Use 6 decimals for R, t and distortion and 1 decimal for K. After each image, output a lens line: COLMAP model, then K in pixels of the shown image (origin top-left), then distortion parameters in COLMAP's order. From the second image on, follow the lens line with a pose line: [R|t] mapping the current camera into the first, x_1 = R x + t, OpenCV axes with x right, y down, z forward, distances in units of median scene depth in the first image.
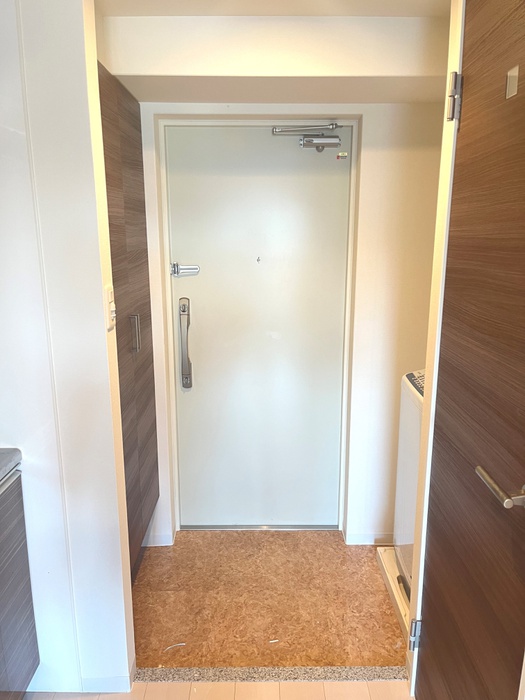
lens RADIAL K [[530.6, 0, 262.5], [0, 530.6, 350.0], [0, 0, 1]] dist [0.074460, -0.201967]
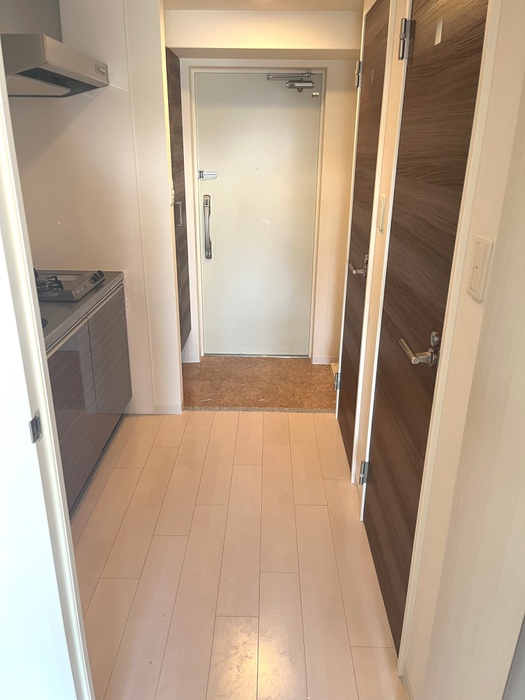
lens RADIAL K [[541.8, 0, 261.7], [0, 541.8, 367.8], [0, 0, 1]] dist [0.001881, 0.000592]
pose [[0.999773, 0.017216, -0.012529, 0.035000], [-0.014899, 0.986019, 0.165966, 0.133307], [0.015211, -0.165742, 0.986052, -0.609895]]
